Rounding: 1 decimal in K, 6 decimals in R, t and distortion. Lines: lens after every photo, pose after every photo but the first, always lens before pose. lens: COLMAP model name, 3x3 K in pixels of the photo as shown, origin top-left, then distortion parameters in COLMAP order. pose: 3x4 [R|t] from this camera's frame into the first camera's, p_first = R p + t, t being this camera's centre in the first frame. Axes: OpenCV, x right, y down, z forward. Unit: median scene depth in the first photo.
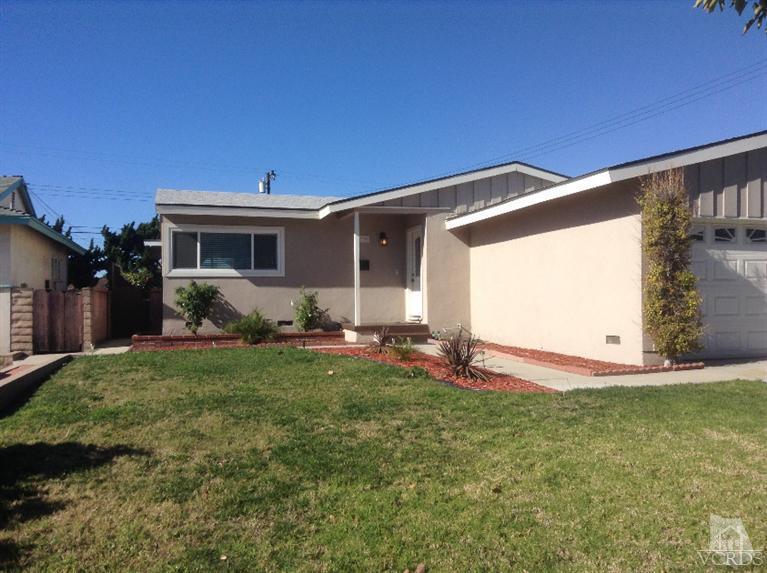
lens RADIAL K [[703.0, 0, 398.0], [0, 703.0, 288.7], [0, 0, 1]] dist [0.037707, -0.015487]
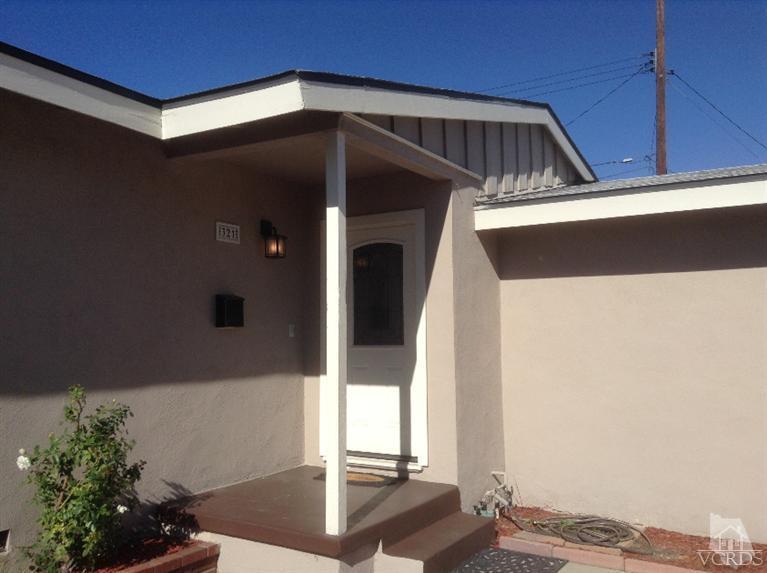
lens RADIAL K [[703.0, 0, 398.0], [0, 703.0, 288.7], [0, 0, 1]] dist [0.037707, -0.015487]
pose [[0.745569, 0.059119, 0.663801, -0.227328], [-0.018964, 0.997536, -0.067542, -0.024889], [-0.666159, 0.037769, 0.744853, 0.759483]]
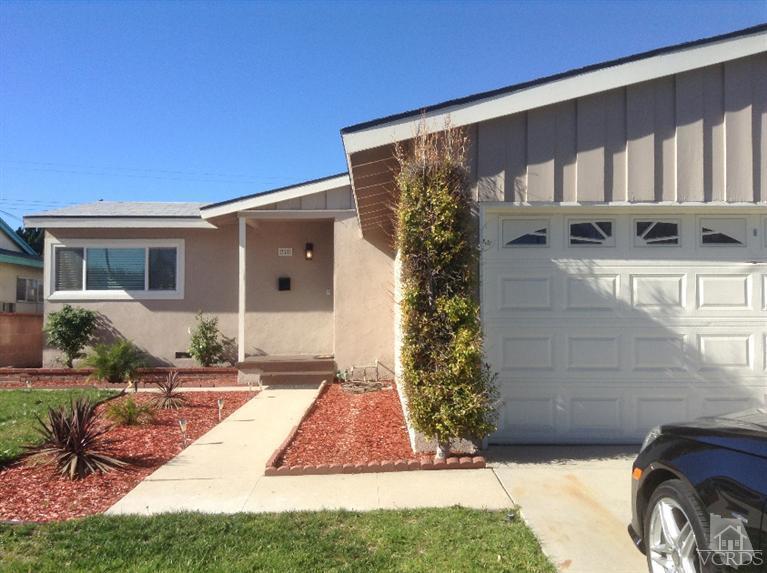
lens RADIAL K [[735.1, 0, 383.5], [0, 735.1, 286.5], [0, 0, 1]] dist [0.066048, -0.003281]
pose [[0.952734, -0.007764, -0.303707, 0.341631], [0.001122, 0.999756, -0.022038, -0.012949], [0.303804, 0.020656, 0.952511, 0.254217]]
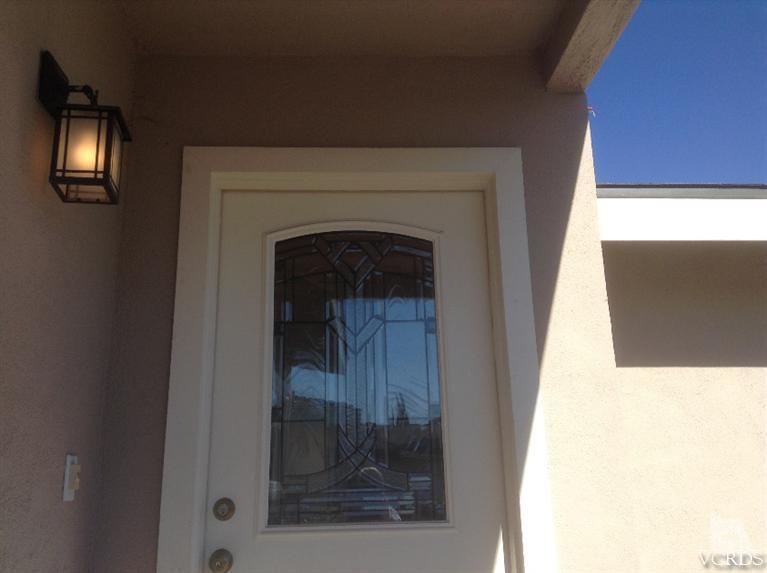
lens RADIAL K [[703.0, 0, 398.0], [0, 703.0, 288.7], [0, 0, 1]] dist [0.037707, -0.015487]
pose [[0.263233, 0.265700, 0.927422, -0.102292], [0.004261, 0.960996, -0.276529, -0.024783], [-0.964723, 0.076743, 0.251834, 1.023016]]
